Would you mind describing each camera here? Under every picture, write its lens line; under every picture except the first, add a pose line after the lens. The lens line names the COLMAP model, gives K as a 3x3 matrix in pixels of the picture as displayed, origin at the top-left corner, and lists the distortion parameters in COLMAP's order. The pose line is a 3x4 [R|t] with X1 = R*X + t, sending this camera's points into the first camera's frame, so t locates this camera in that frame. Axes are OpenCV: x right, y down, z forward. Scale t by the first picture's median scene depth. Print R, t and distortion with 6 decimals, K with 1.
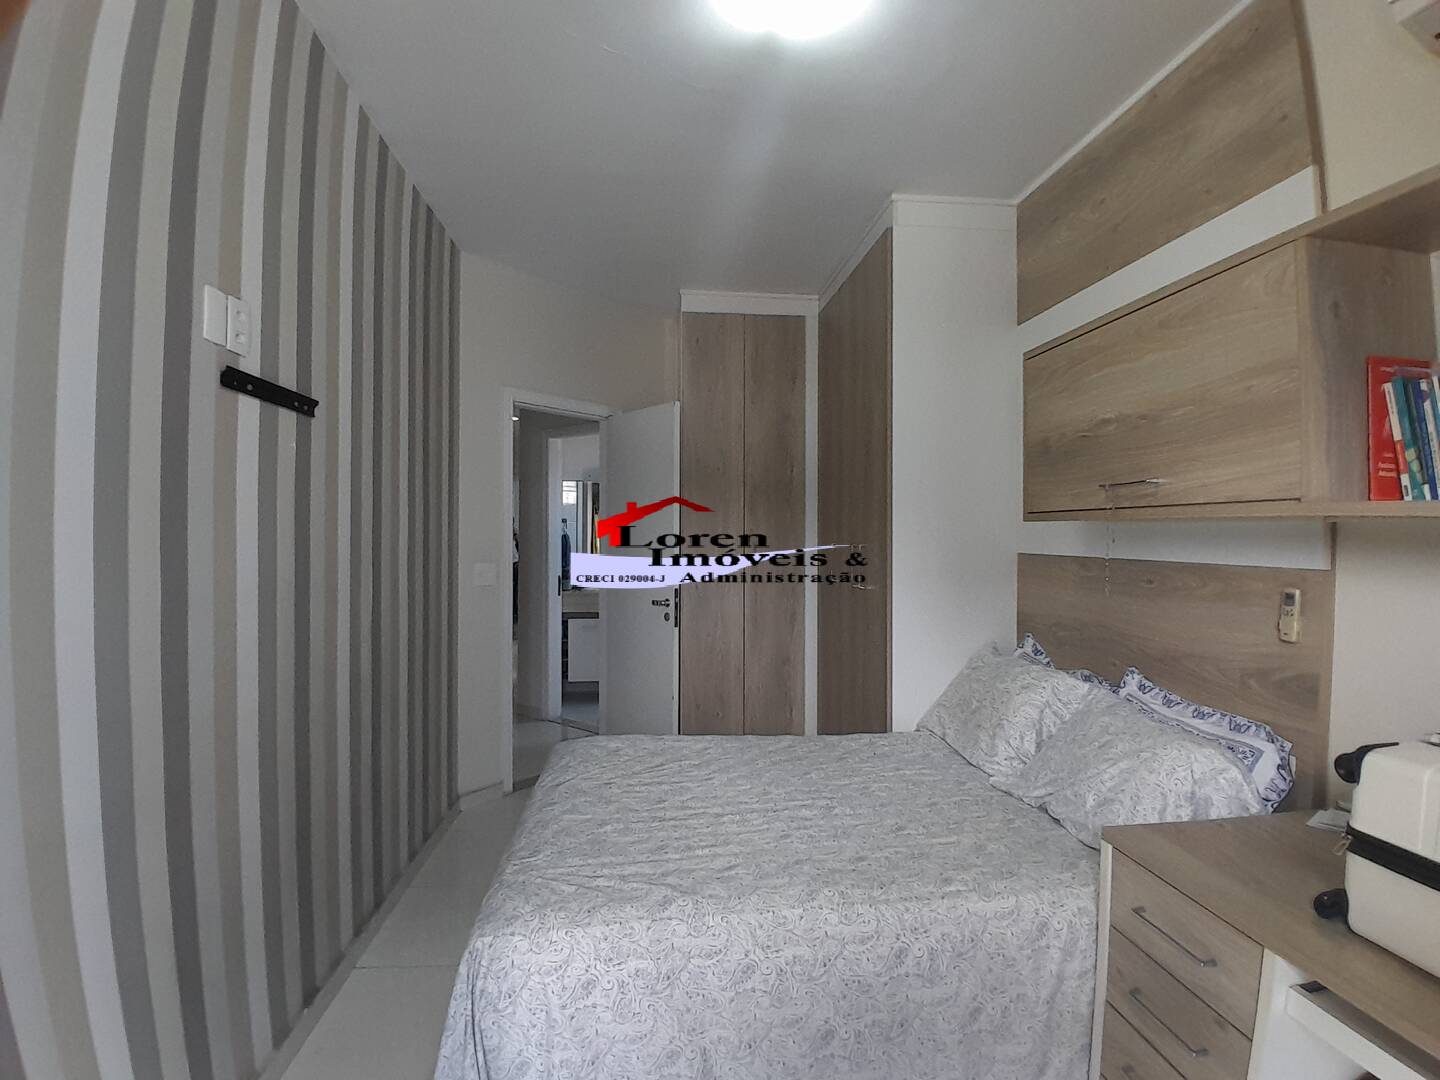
lens RADIAL K [[724.9, 0, 720.0], [0, 724.9, 540.0], [0, 0, 1]] dist [-0.001287, -0.047690]
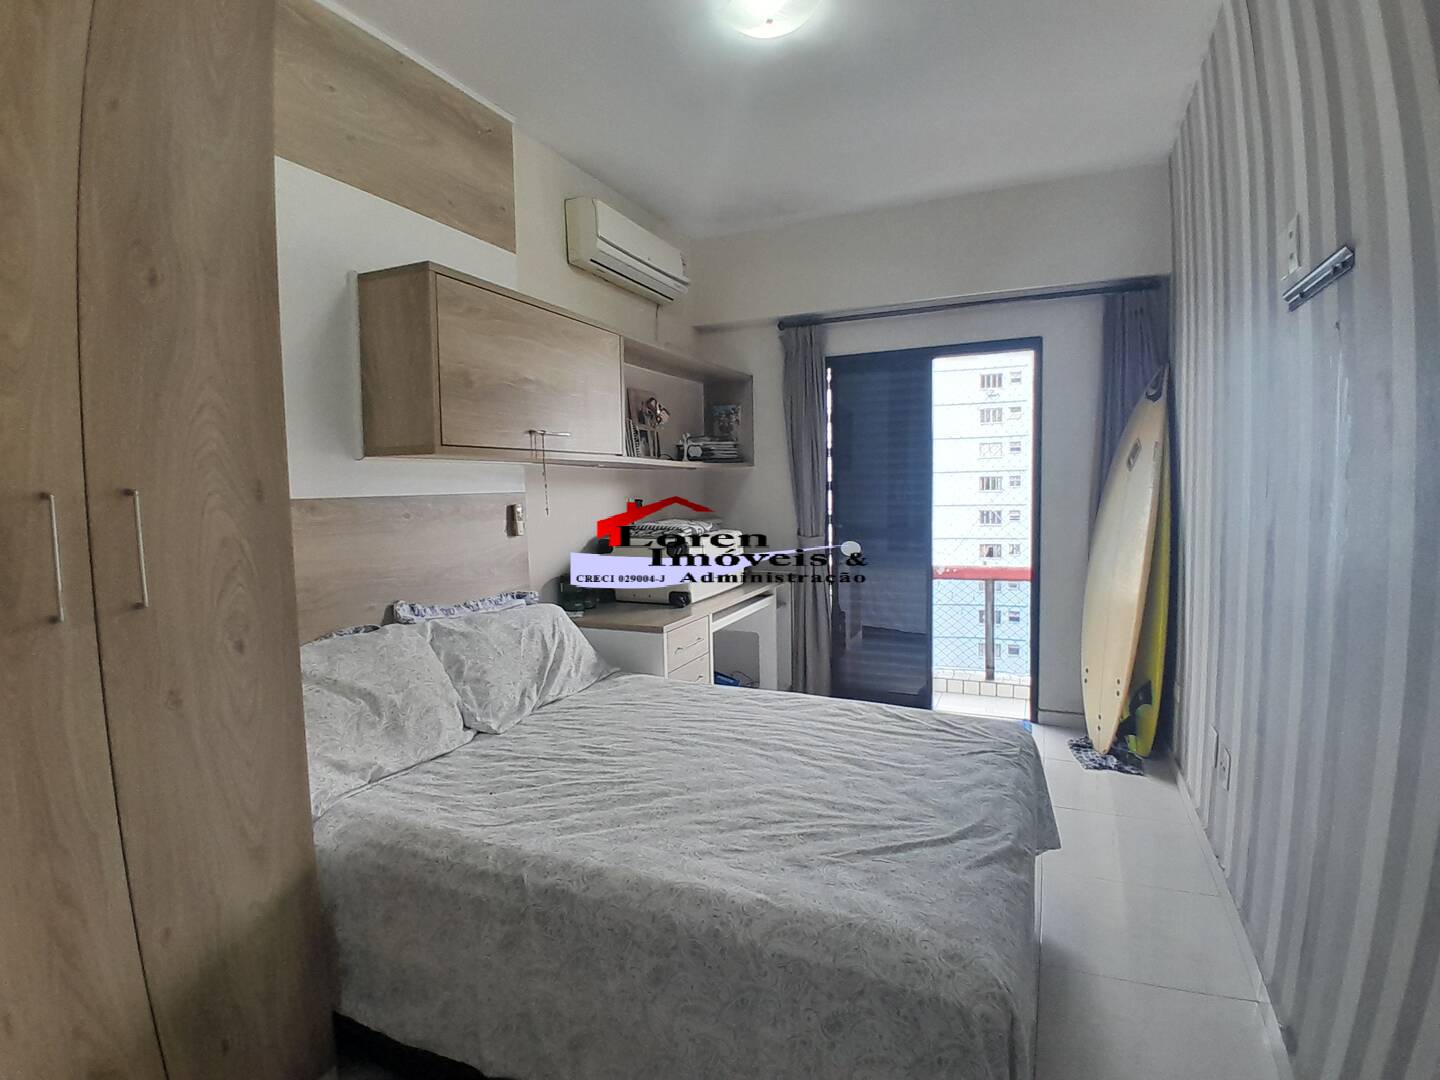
lens RADIAL K [[724.9, 0, 720.0], [0, 724.9, 540.0], [0, 0, 1]] dist [-0.001287, -0.047690]
pose [[-0.871998, -0.023882, 0.488926, -0.383777], [0.022238, 0.995845, 0.088304, 0.010961], [-0.489004, 0.087874, -0.867844, 1.921309]]
